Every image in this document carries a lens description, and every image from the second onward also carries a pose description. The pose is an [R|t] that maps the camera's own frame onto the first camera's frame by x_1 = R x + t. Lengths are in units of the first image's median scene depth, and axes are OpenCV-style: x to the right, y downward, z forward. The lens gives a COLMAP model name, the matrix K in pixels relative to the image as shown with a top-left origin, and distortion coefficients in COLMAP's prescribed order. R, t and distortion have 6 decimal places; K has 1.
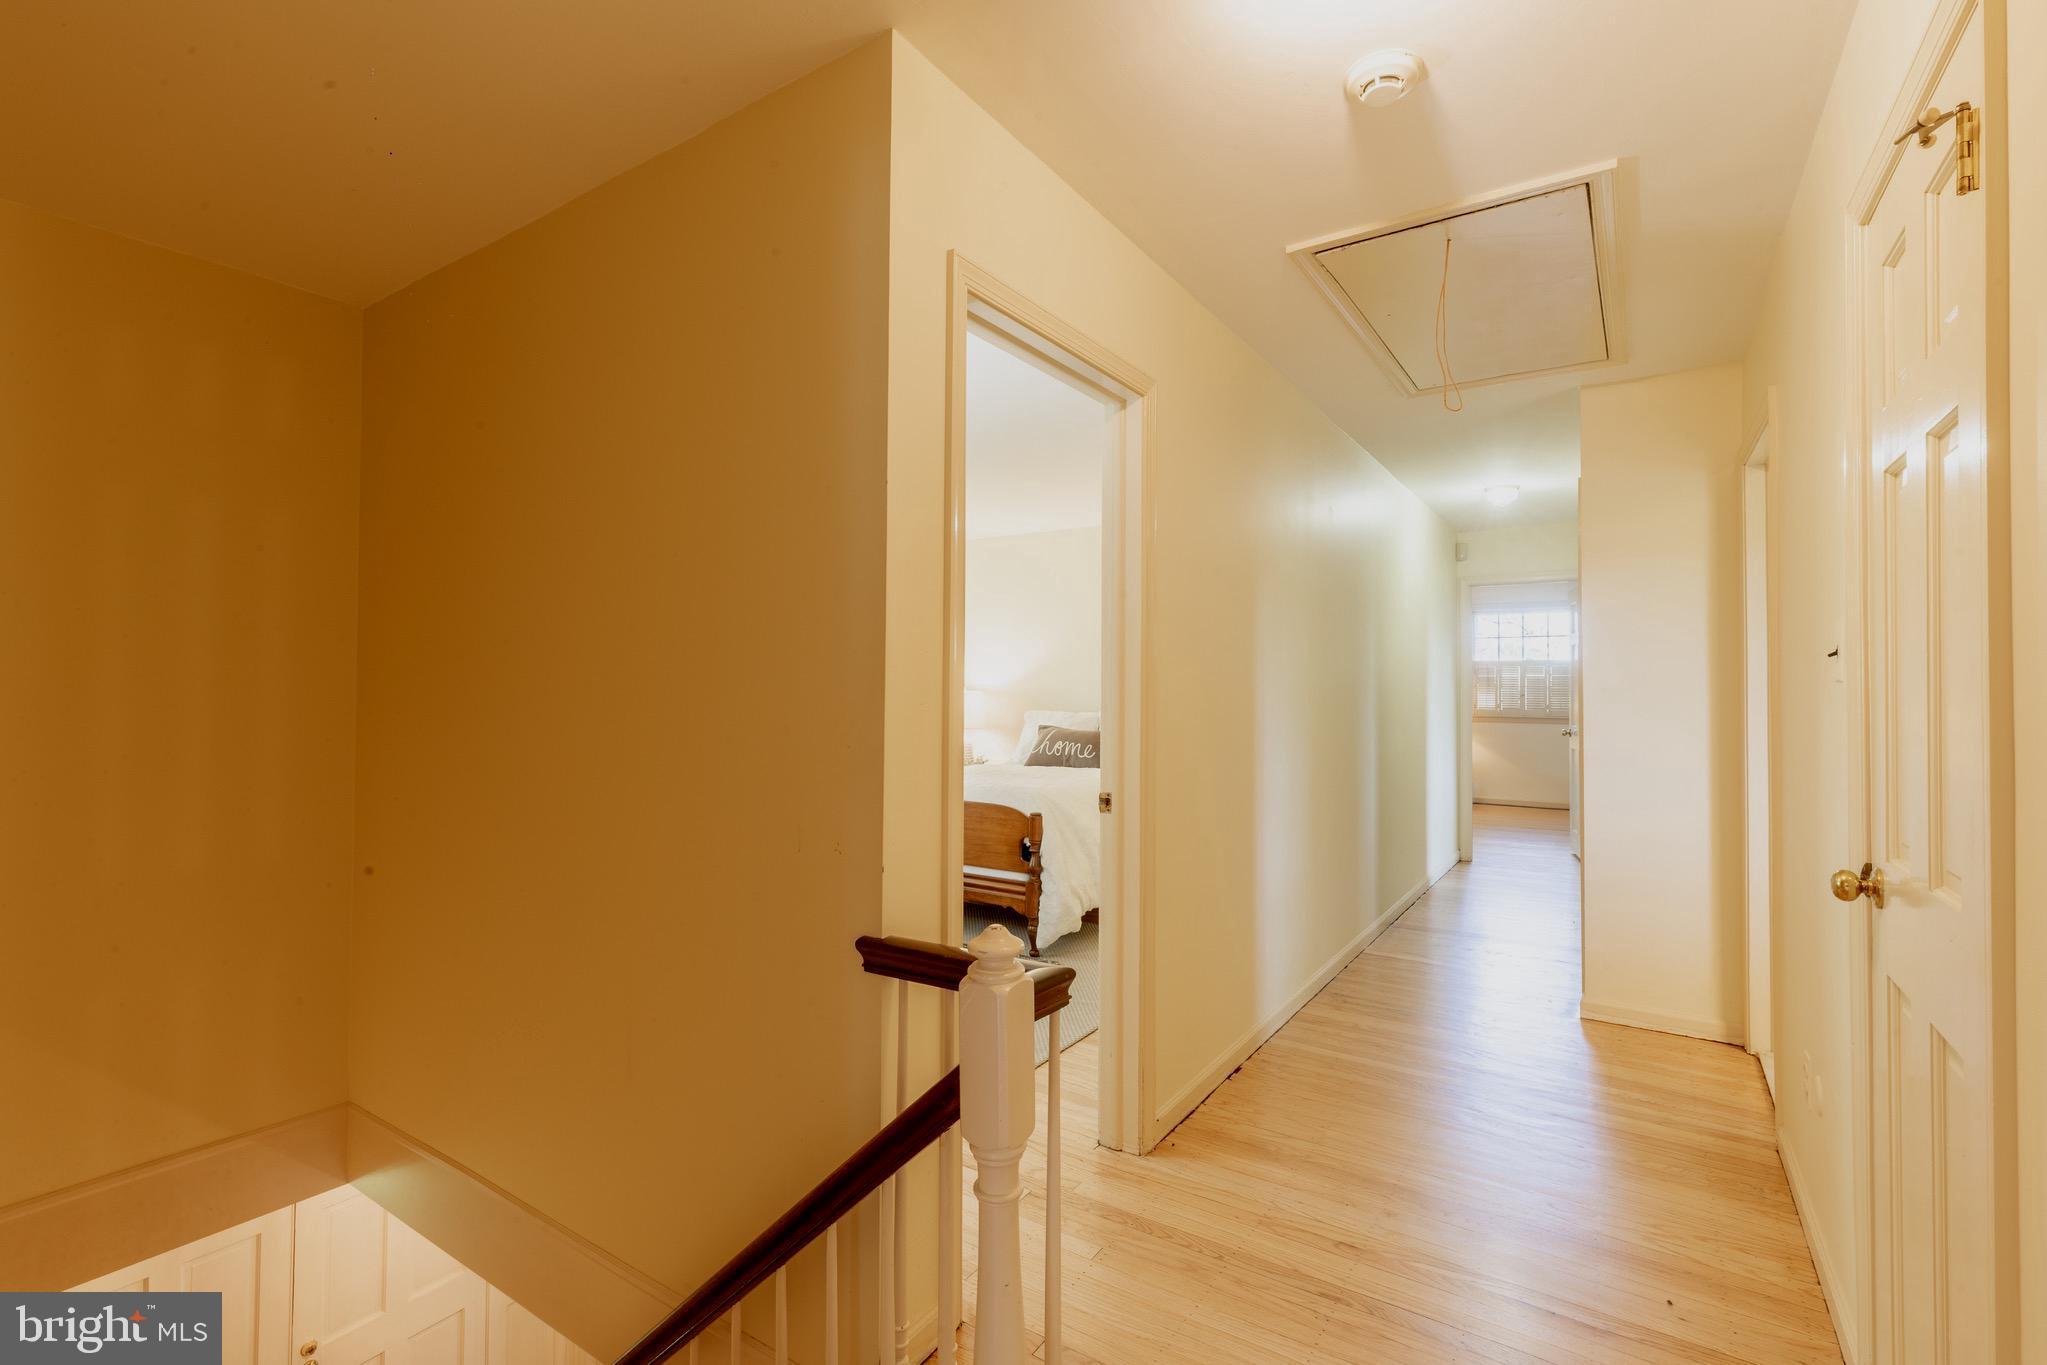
lens RADIAL K [[926.5, 0, 1023.5], [0, 926.5, 682.5], [0, 0, 1]] dist [-0.001093, -0.000162]
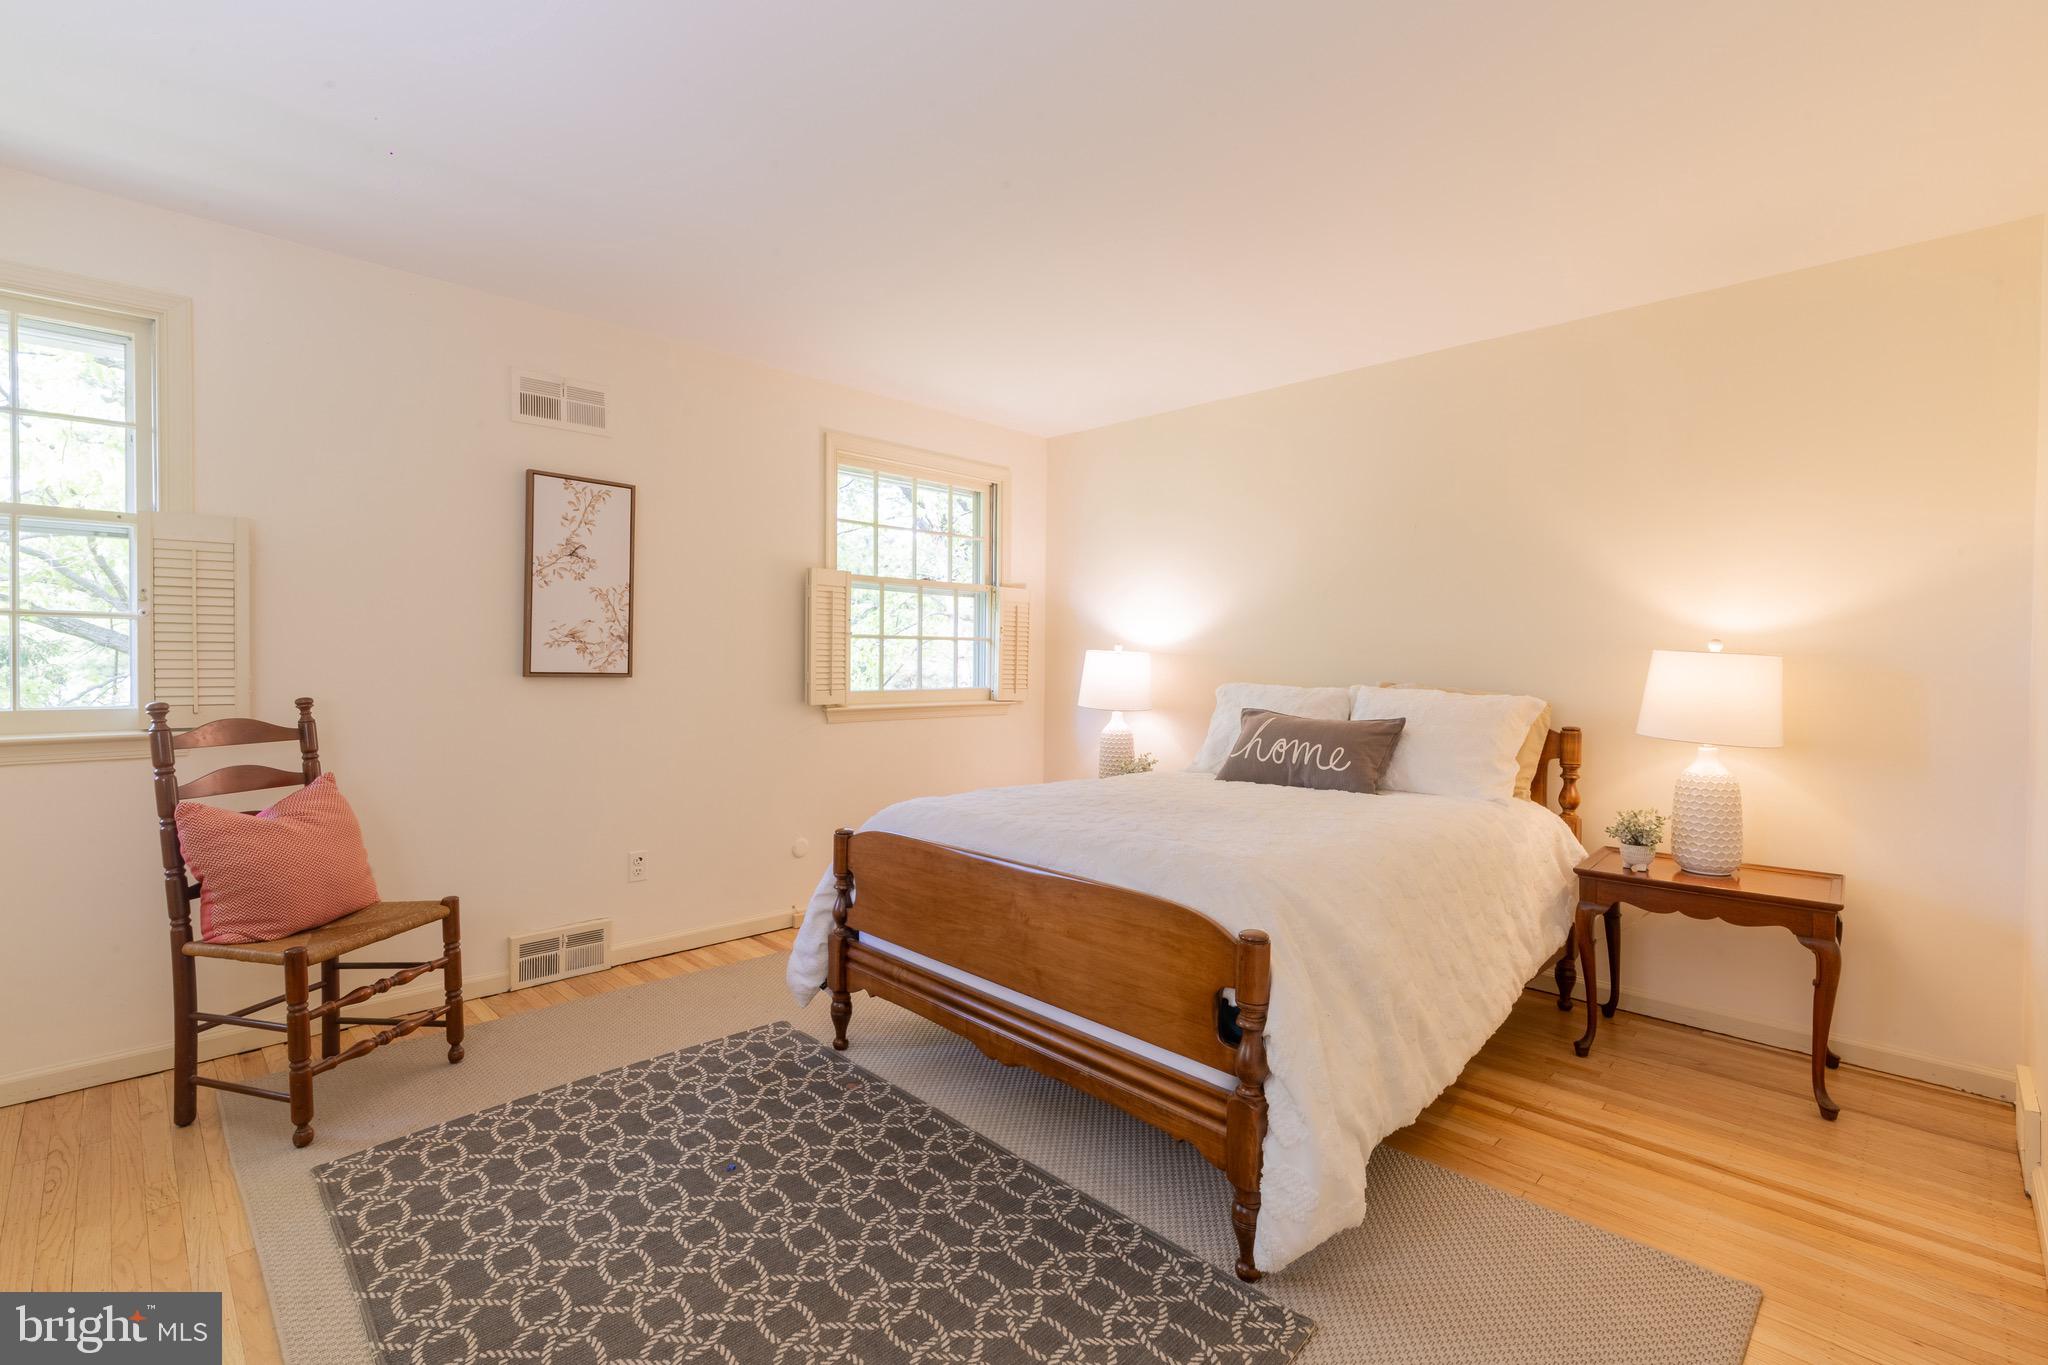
lens RADIAL K [[927.0, 0, 1024.0], [0, 927.0, 682.5], [0, 0, 1]] dist [-0.001093, -0.000162]
pose [[0.980859, 0.012815, -0.194299, -0.008430], [-0.007079, 0.999519, 0.030188, 0.018018], [0.194593, -0.028235, 0.980478, 0.574309]]
